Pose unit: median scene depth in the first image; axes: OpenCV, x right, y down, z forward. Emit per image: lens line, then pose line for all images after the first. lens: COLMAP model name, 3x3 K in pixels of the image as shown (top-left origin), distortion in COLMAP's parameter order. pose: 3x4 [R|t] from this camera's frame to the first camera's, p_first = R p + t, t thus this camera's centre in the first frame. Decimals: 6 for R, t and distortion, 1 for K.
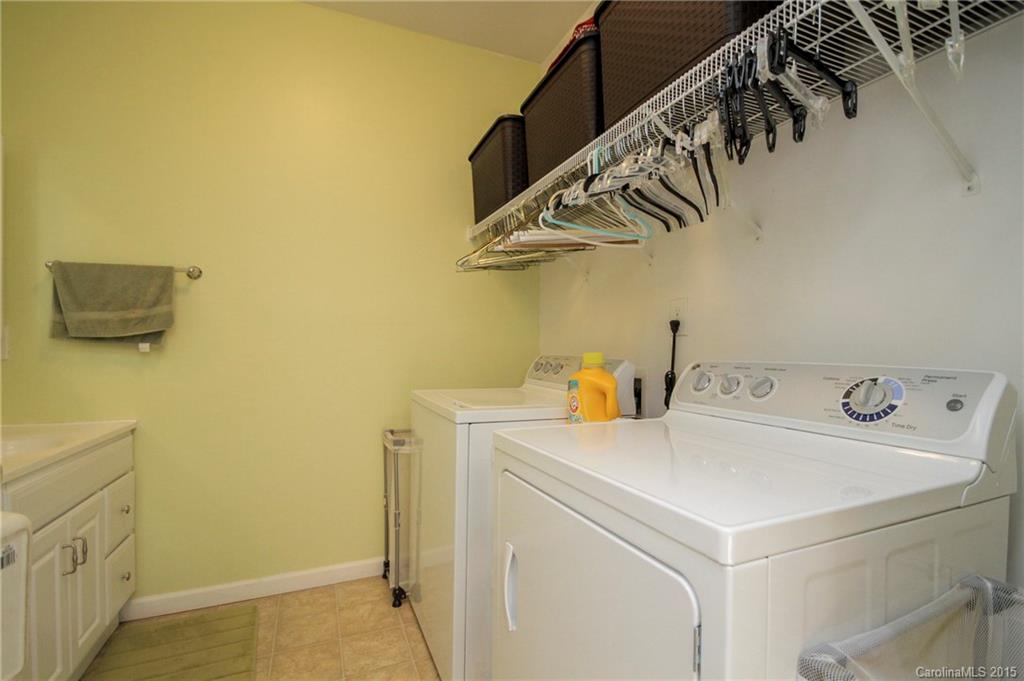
lens RADIAL K [[477.7, 0, 513.5], [0, 477.7, 348.5], [0, 0, 1]] dist [-0.020445, -0.001394]
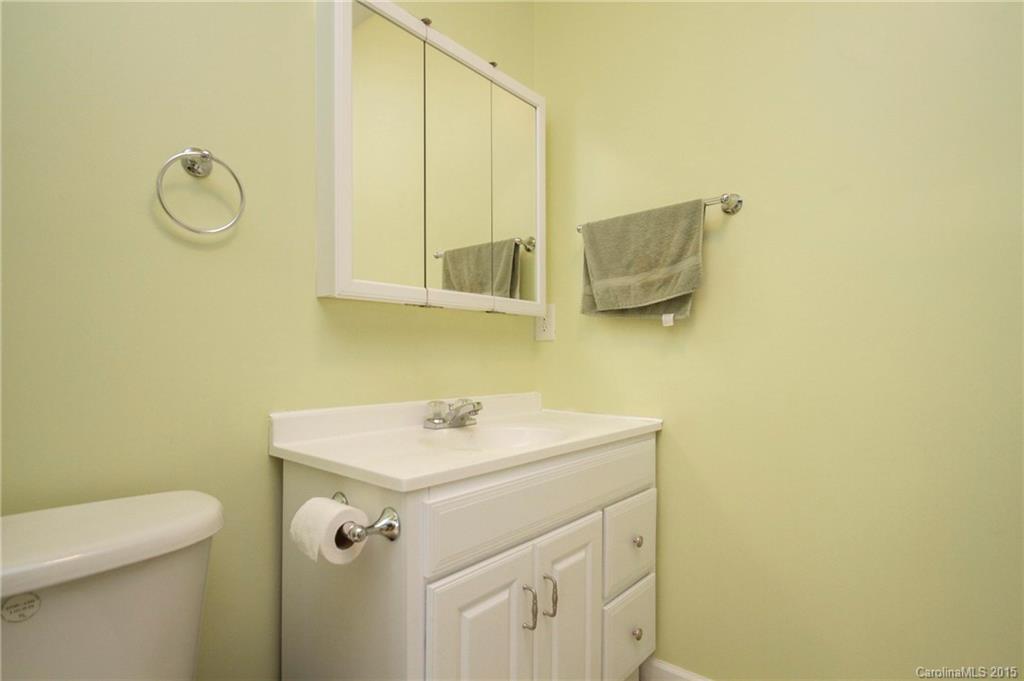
lens RADIAL K [[511.6, 0, 520.5], [0, 511.6, 356.9], [0, 0, 1]] dist [-0.011274, -0.004395]
pose [[0.453193, 0.006404, -0.891389, -0.191678], [0.006883, 0.999919, 0.010683, 0.045104], [0.891386, -0.010977, 0.453112, 0.451157]]
